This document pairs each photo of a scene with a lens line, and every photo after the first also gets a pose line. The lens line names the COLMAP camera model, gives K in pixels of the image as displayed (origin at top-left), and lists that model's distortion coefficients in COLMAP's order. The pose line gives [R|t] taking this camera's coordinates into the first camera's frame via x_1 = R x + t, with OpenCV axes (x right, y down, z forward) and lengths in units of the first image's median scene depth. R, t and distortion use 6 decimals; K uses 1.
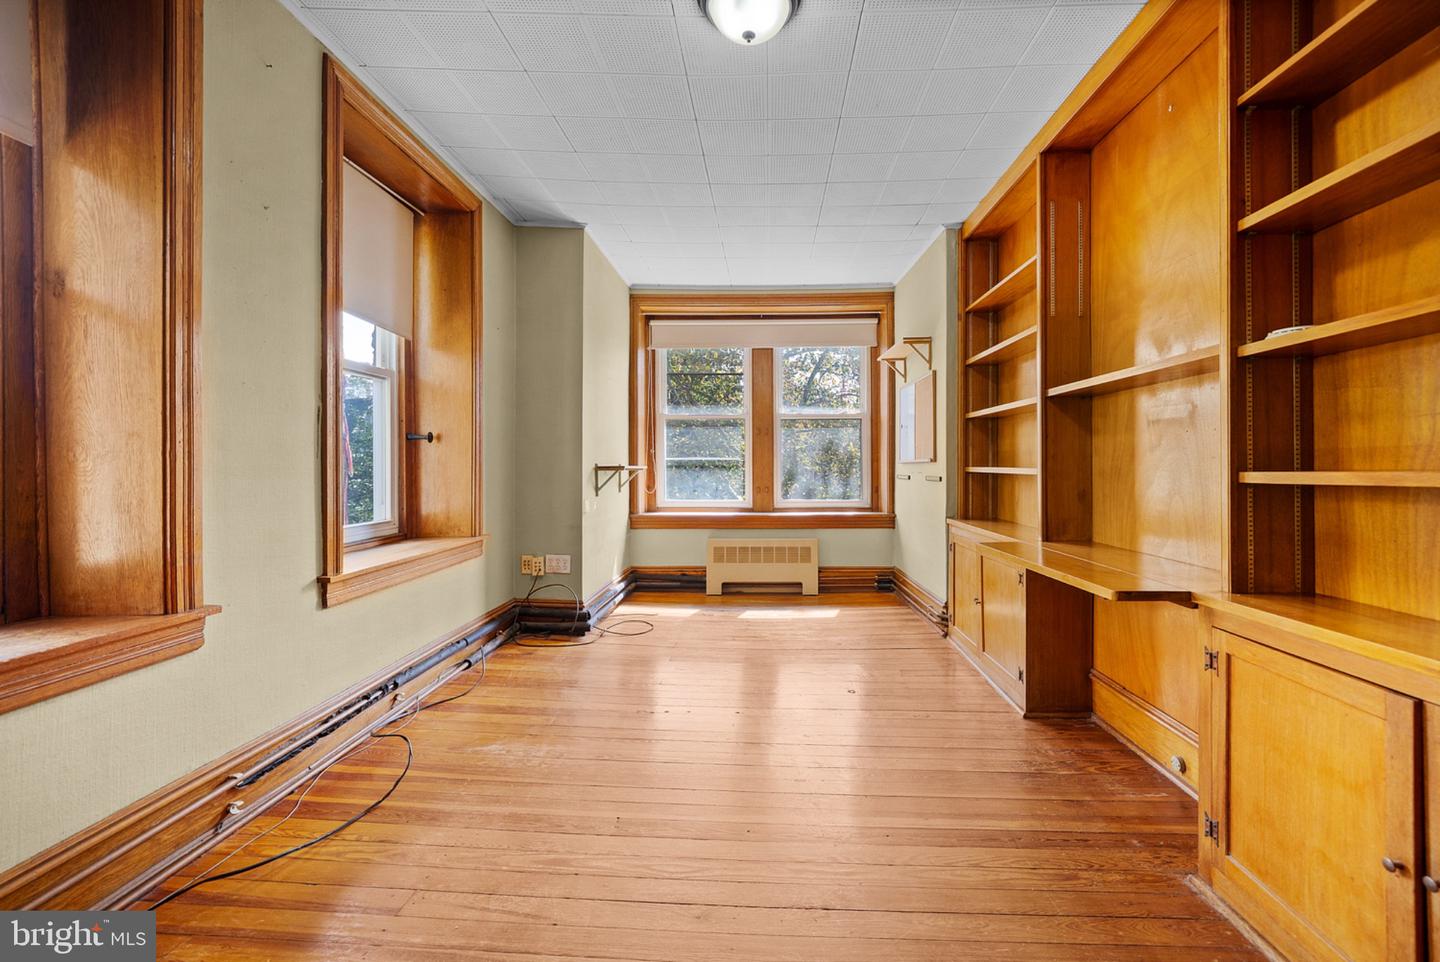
lens RADIAL K [[627.1, 0, 725.9], [0, 627.1, 469.5], [0, 0, 1]] dist [0.000663, 0.000562]
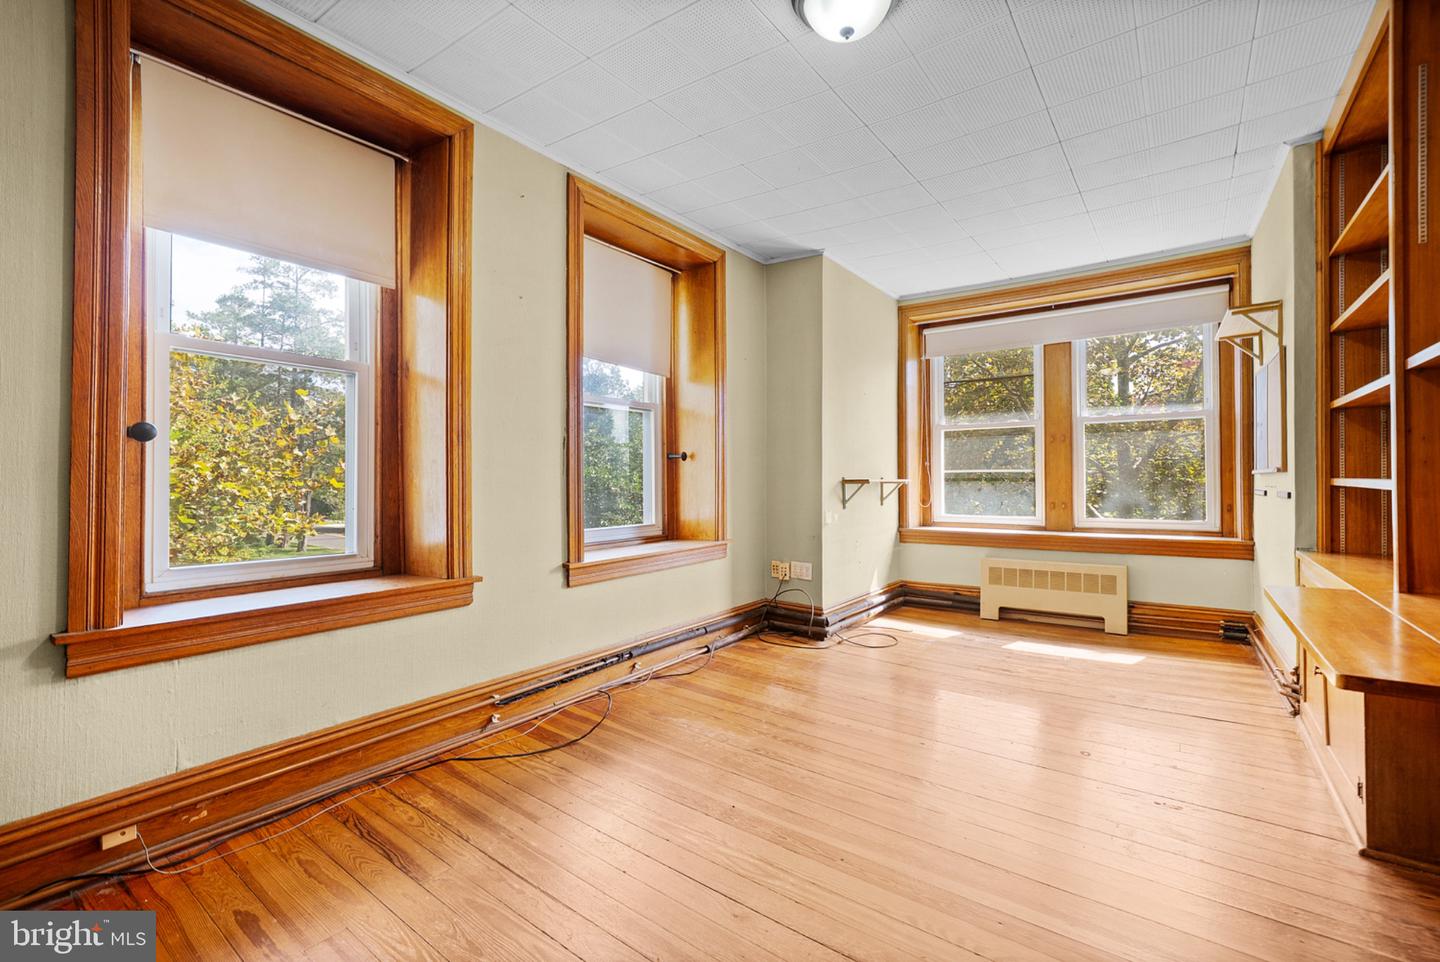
lens RADIAL K [[604.7, 0, 720.0], [0, 604.7, 481.0], [0, 0, 1]] dist [-0.000645, 0.000704]
pose [[0.830636, -0.003191, -0.556807, 0.198808], [0.001867, 0.999994, -0.002946, -0.000481], [0.556813, 0.001407, 0.830637, 0.063051]]
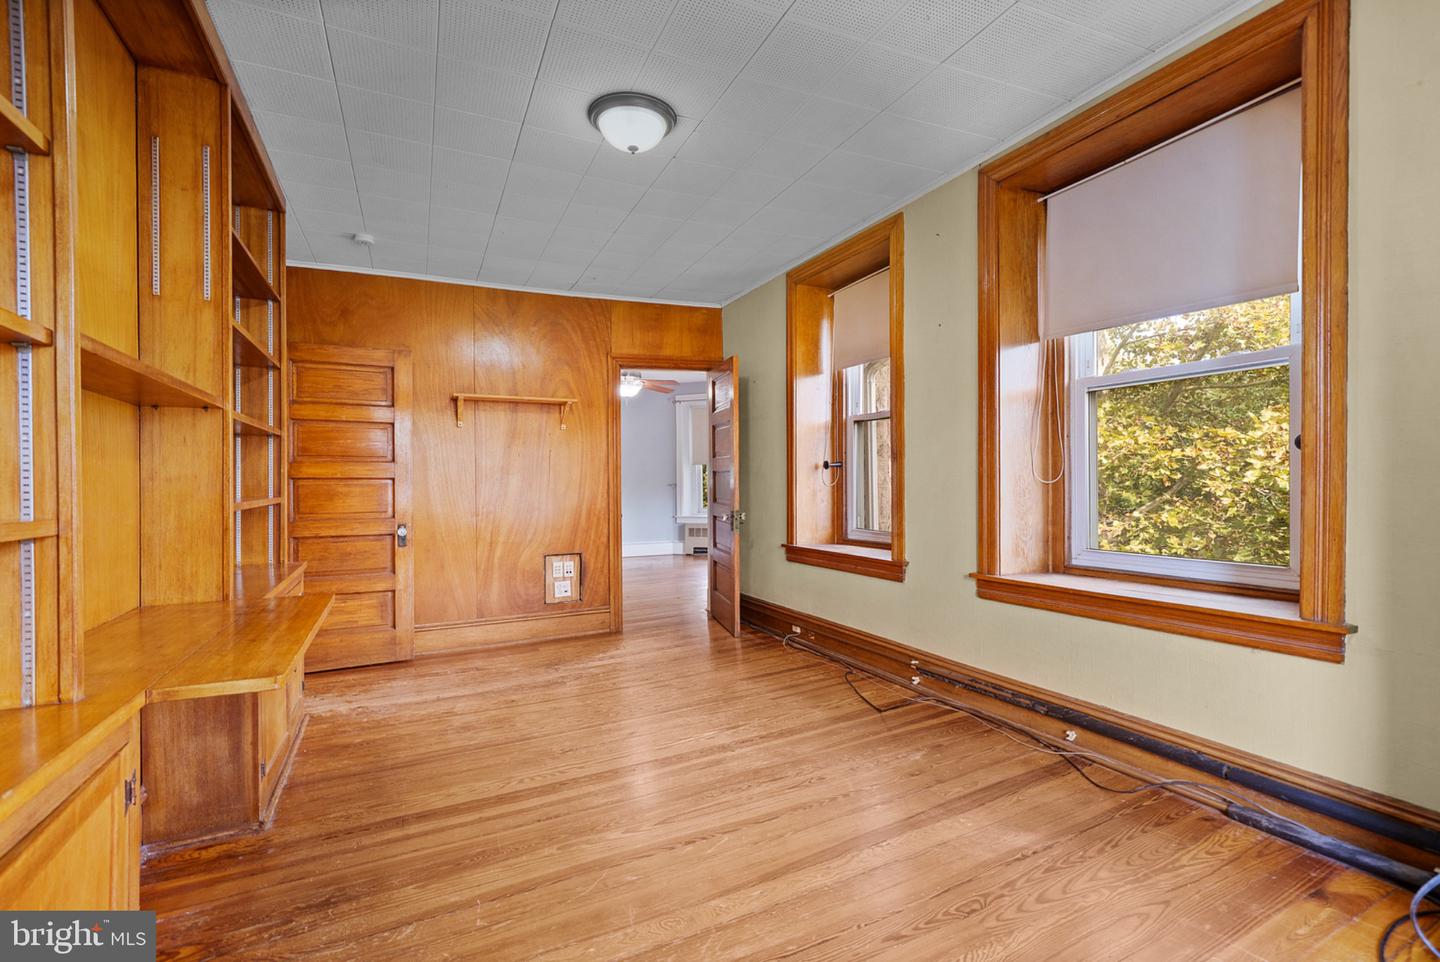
lens RADIAL K [[604.7, 0, 720.0], [0, 604.7, 481.0], [0, 0, 1]] dist [-0.000645, 0.000704]
pose [[-0.860967, 0.001292, -0.508659, 0.249576], [0.003349, 0.999990, -0.003128, -0.001348], [0.508650, -0.004396, -0.860962, 1.057241]]
